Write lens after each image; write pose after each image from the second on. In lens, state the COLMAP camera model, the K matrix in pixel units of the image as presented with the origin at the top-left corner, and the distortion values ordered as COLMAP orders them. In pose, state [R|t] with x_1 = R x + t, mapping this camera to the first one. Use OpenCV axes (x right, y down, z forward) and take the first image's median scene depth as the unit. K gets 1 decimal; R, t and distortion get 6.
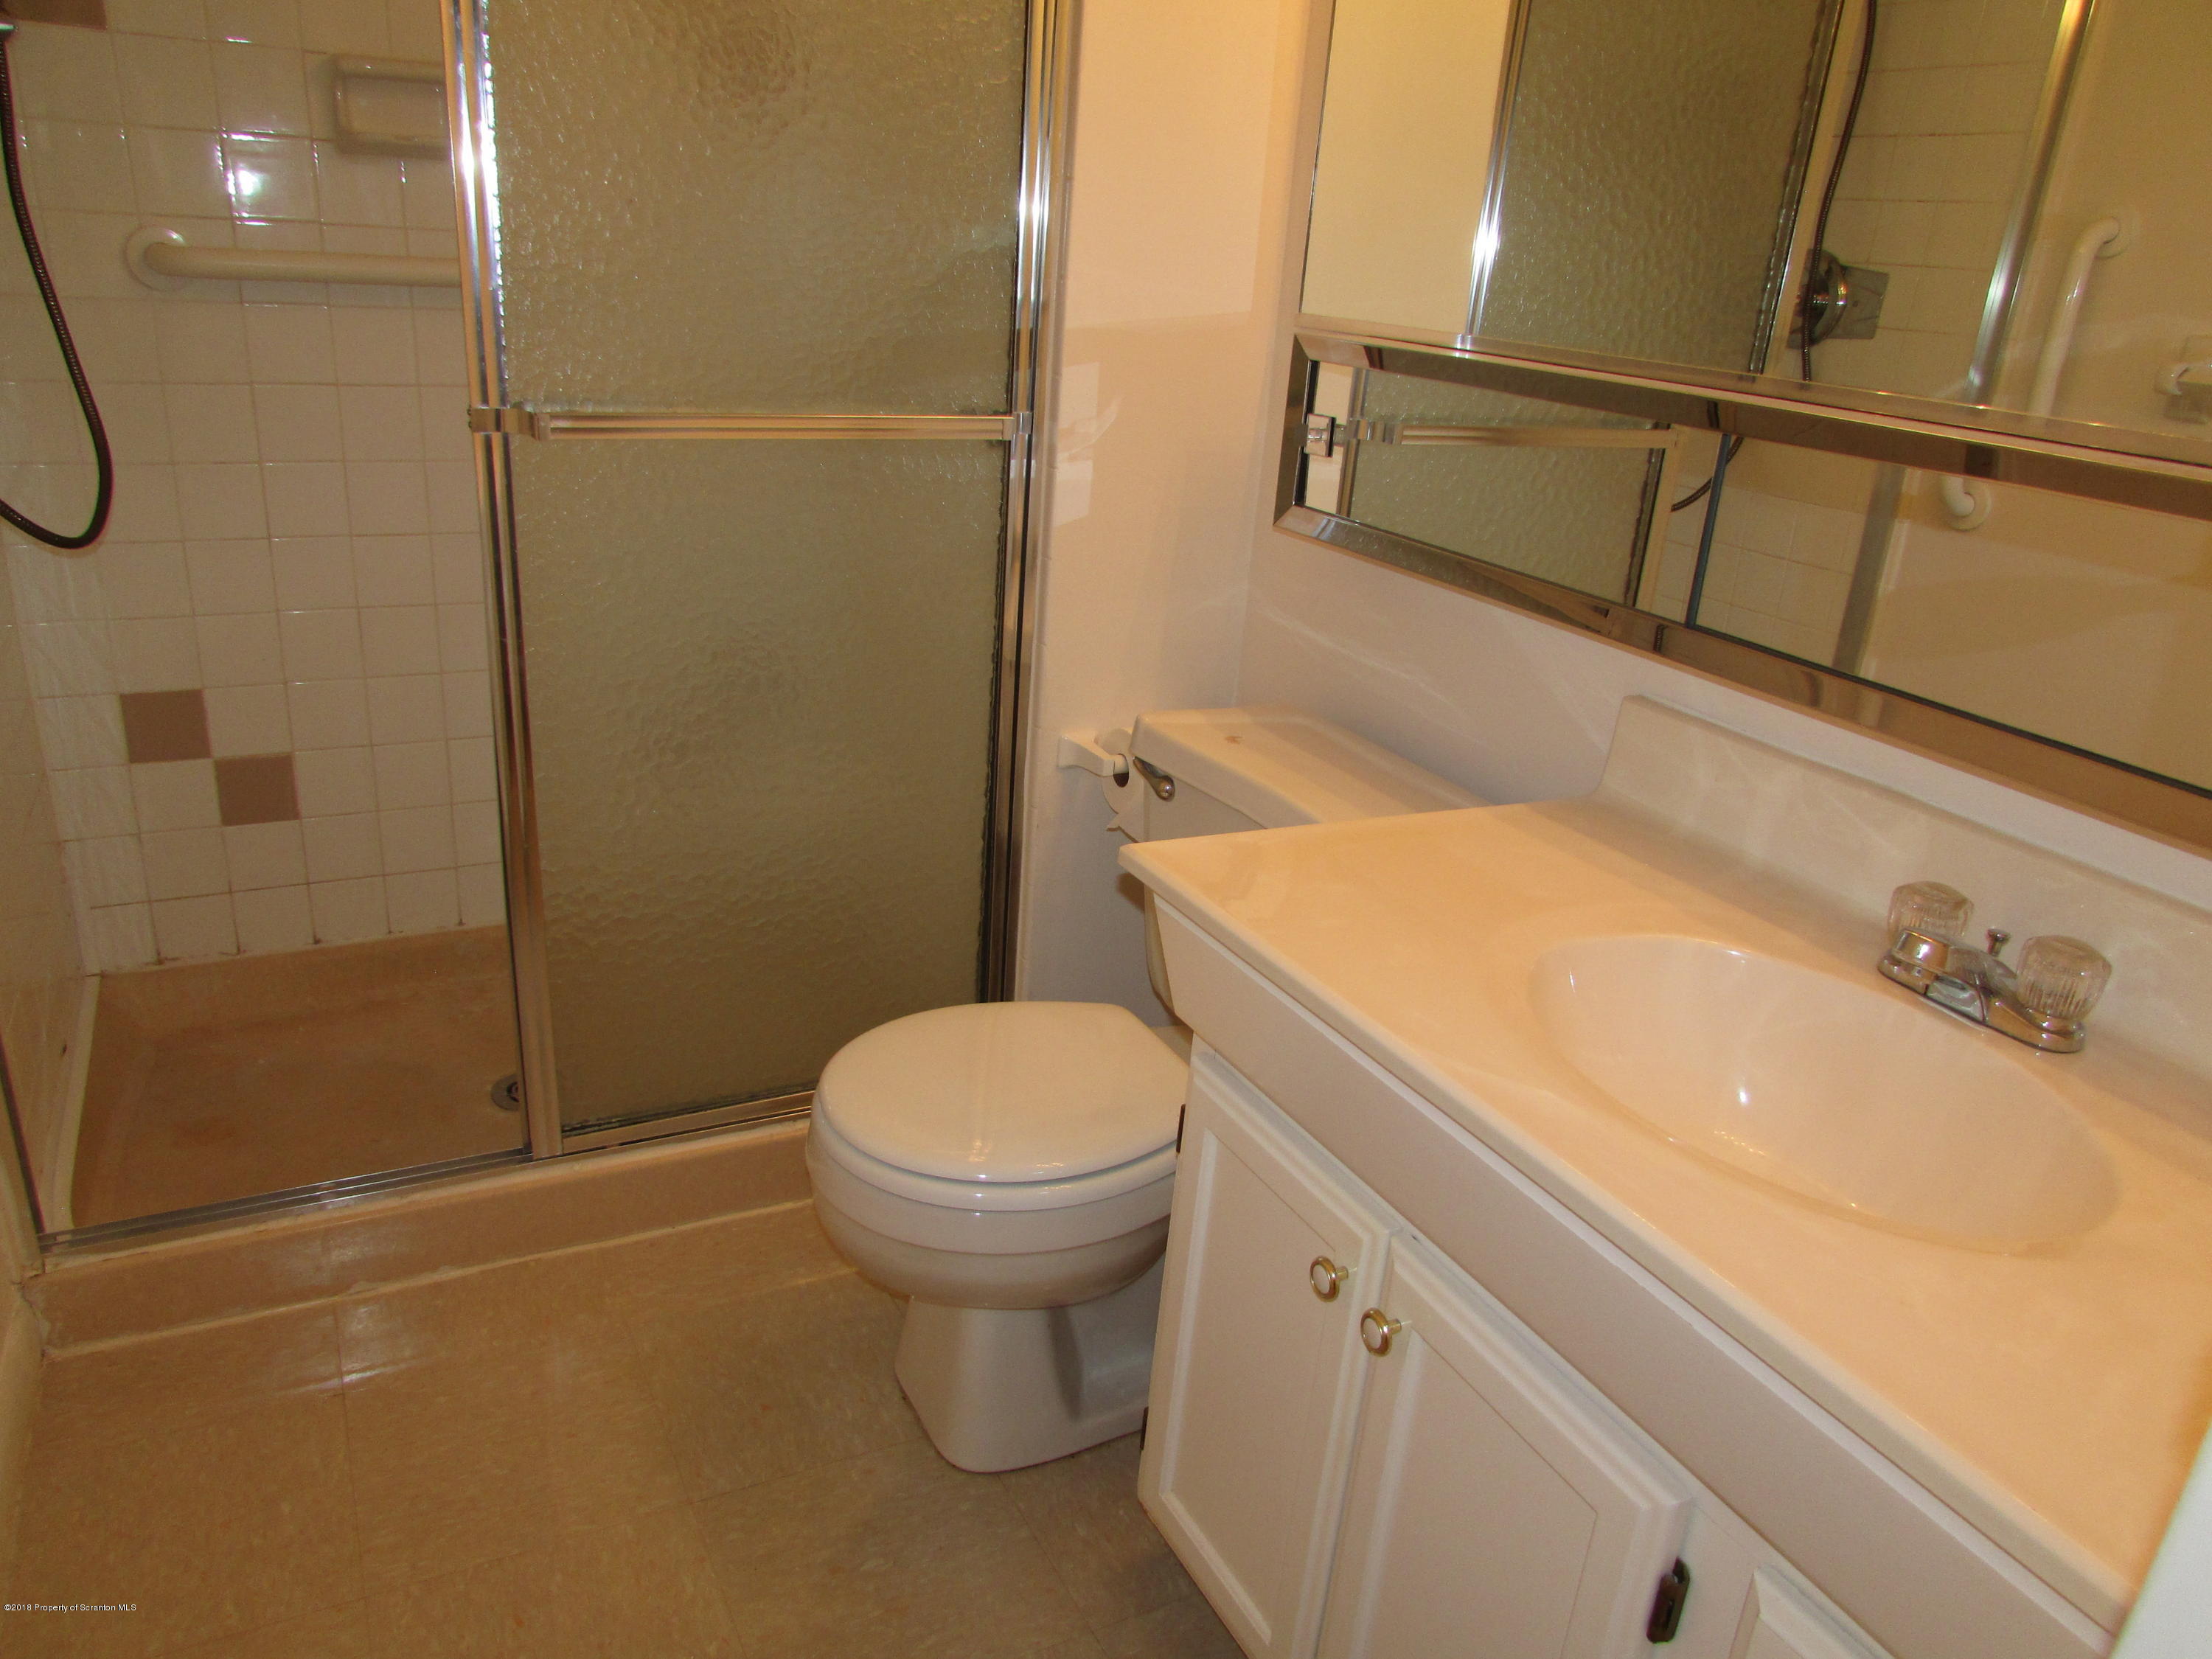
lens RADIAL K [[1556.3, 0, 1118.0], [0, 1556.3, 811.0], [0, 0, 1]] dist [-0.033447, 0.011472]
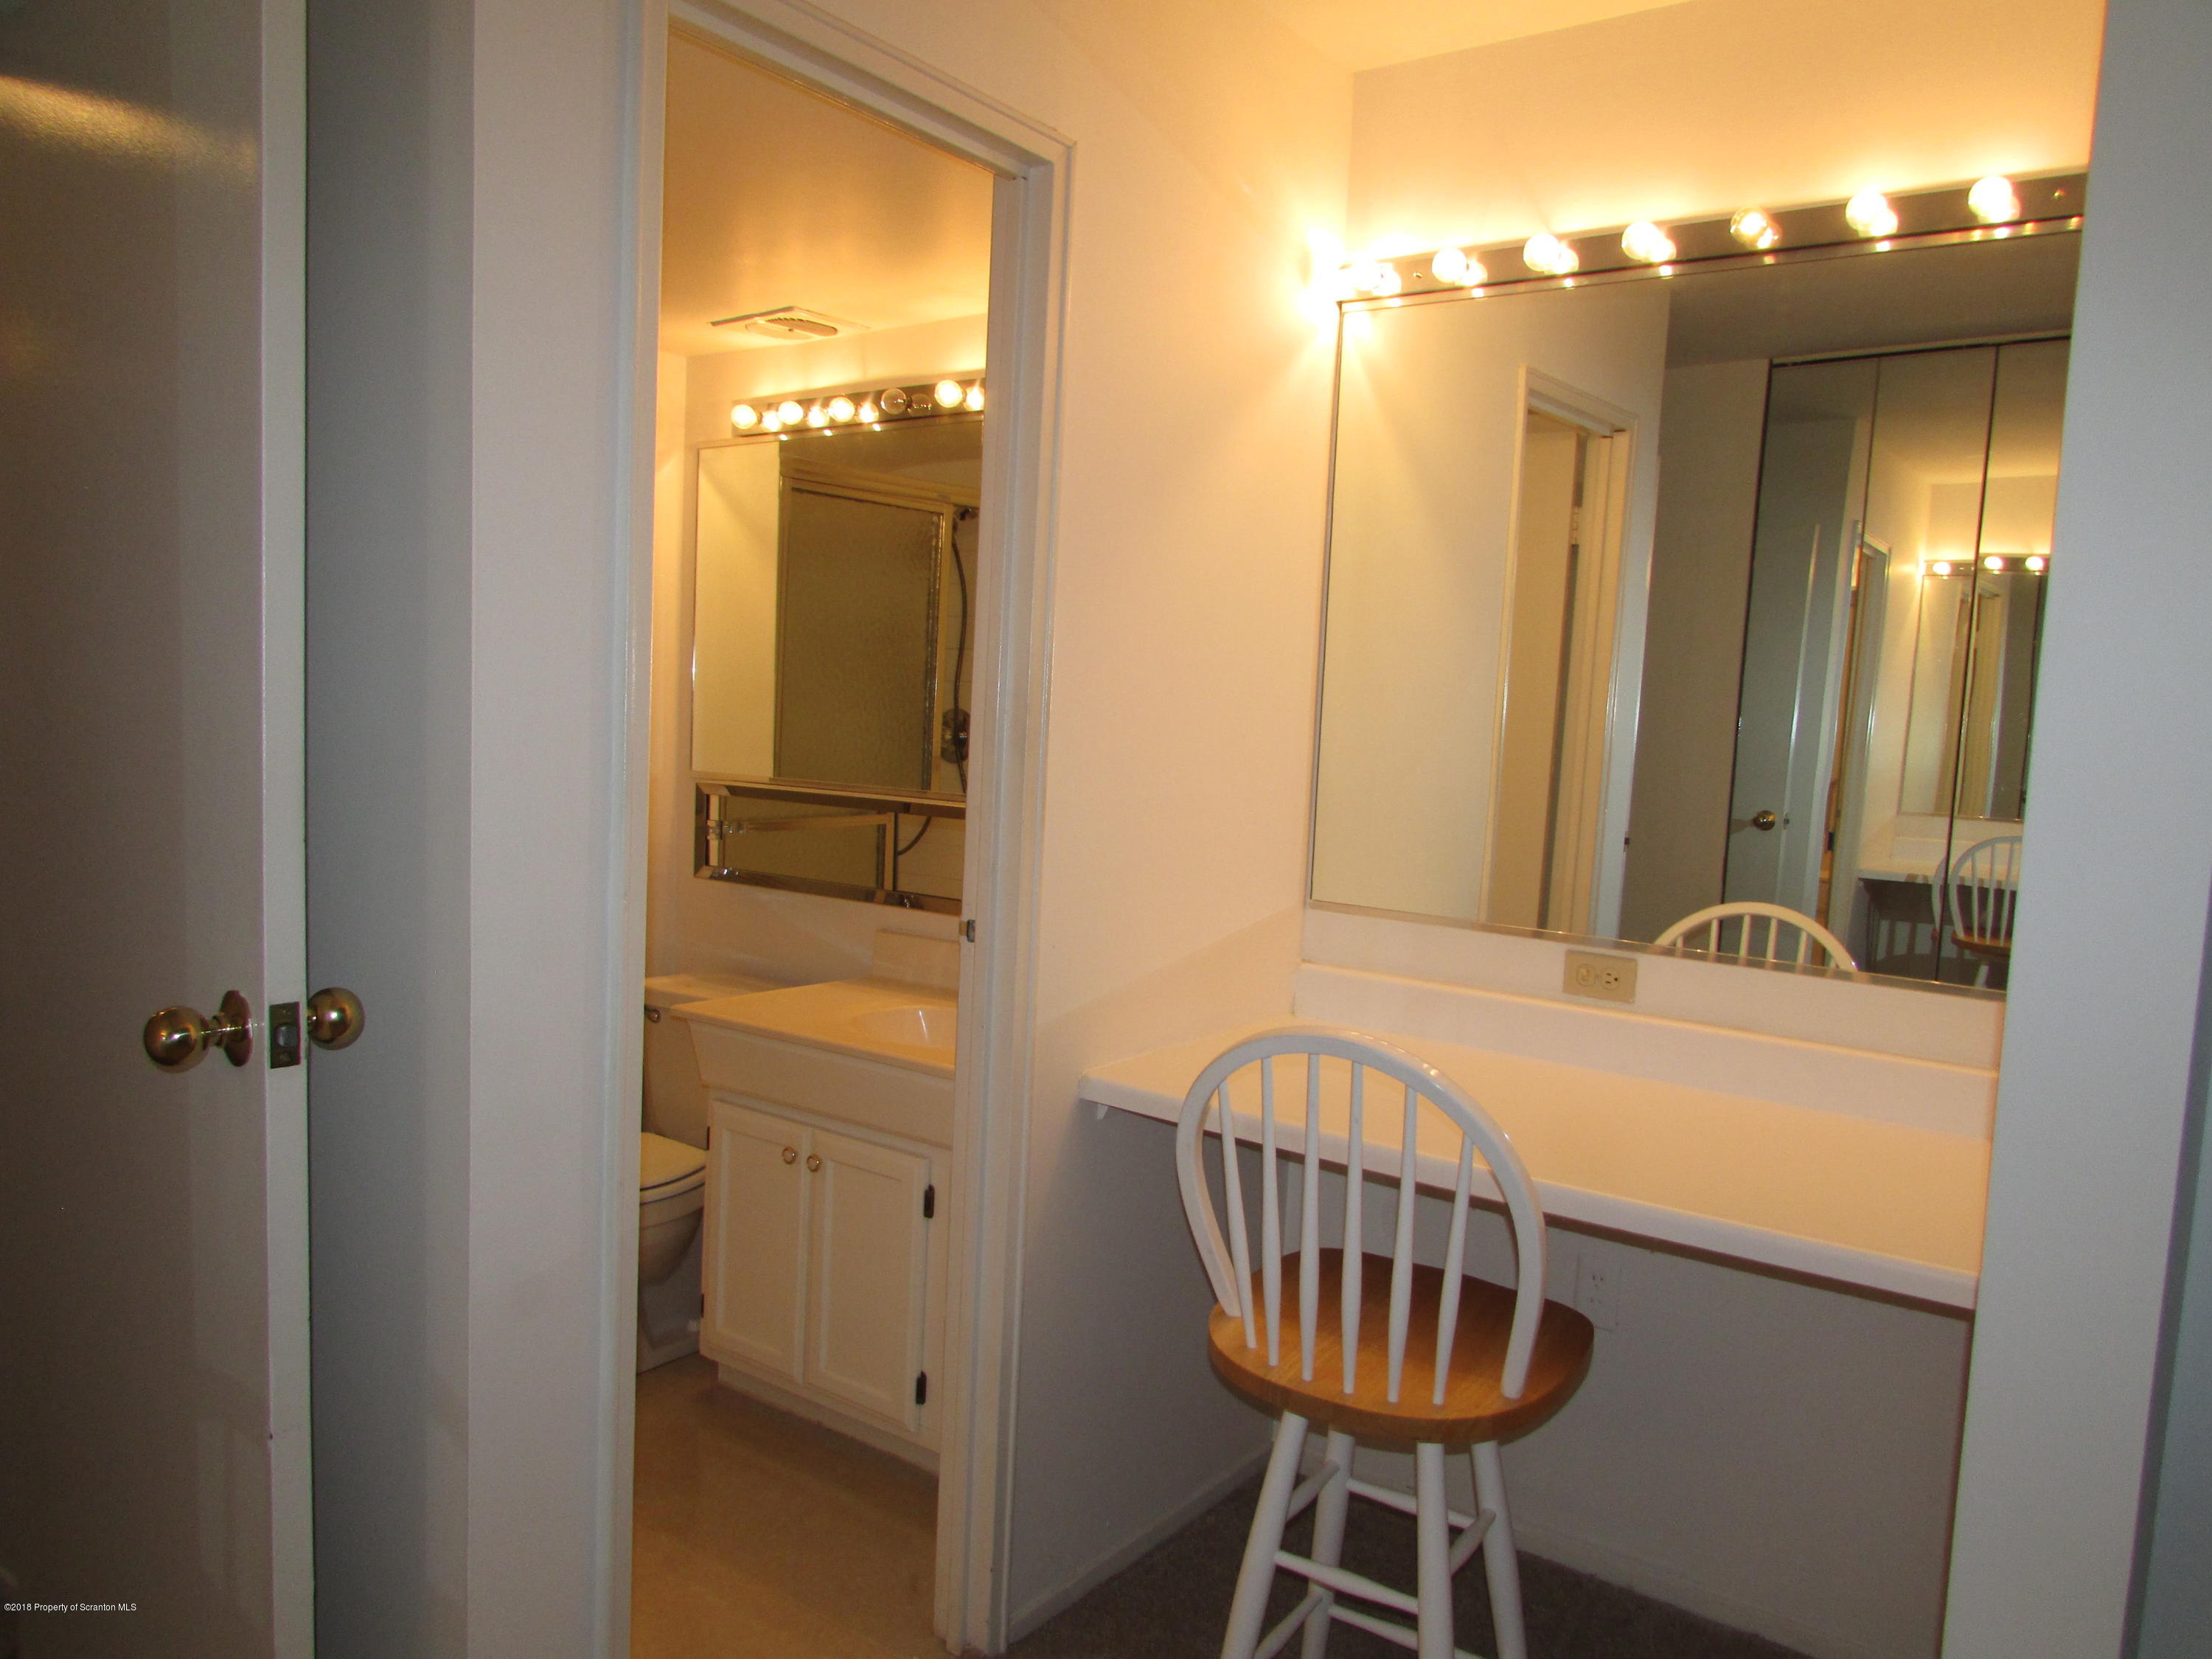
lens RADIAL K [[1556.3, 0, 1118.0], [0, 1556.3, 811.0], [0, 0, 1]] dist [-0.033447, 0.011472]
pose [[0.892593, -0.072982, 0.444916, -0.281762], [0.181512, 0.961477, -0.206434, 0.233352], [-0.412711, 0.265019, 0.871455, -0.930263]]
